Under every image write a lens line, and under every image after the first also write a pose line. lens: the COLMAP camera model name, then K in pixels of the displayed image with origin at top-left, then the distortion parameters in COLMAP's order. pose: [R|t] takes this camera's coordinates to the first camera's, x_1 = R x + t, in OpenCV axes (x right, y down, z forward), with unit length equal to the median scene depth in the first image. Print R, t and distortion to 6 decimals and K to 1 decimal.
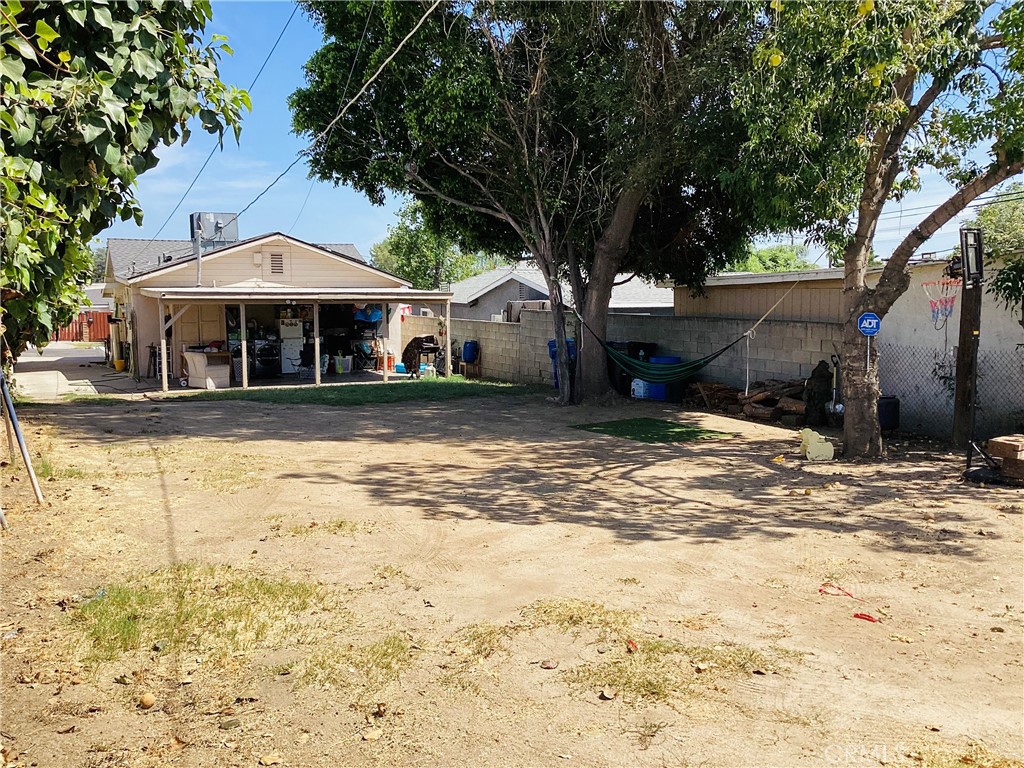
lens RADIAL K [[913.4, 0, 512.1], [0, 913.4, 351.1], [0, 0, 1]] dist [0.098587, -0.176107]
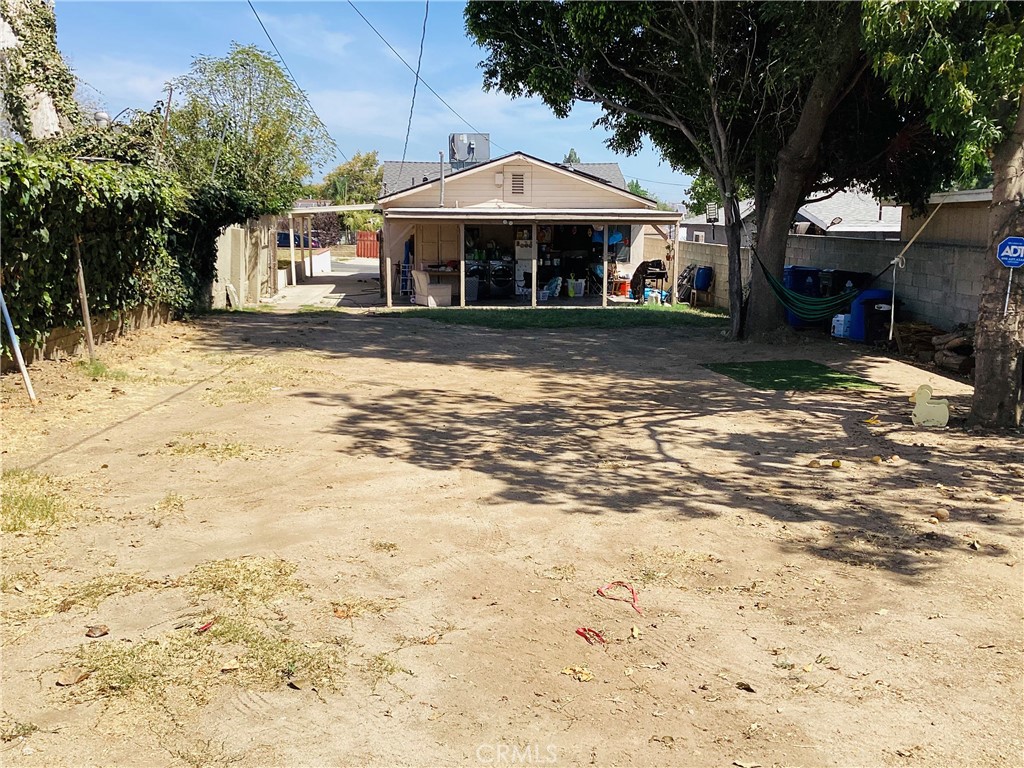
lens RADIAL K [[913.4, 0, 507.5], [0, 913.4, 374.3], [0, 0, 1]] dist [0.098587, -0.176107]
pose [[0.931616, 0.068158, -0.356996, 0.174552], [-0.029837, 0.993285, 0.111777, -0.001478], [0.362217, -0.093481, 0.927394, 0.092047]]
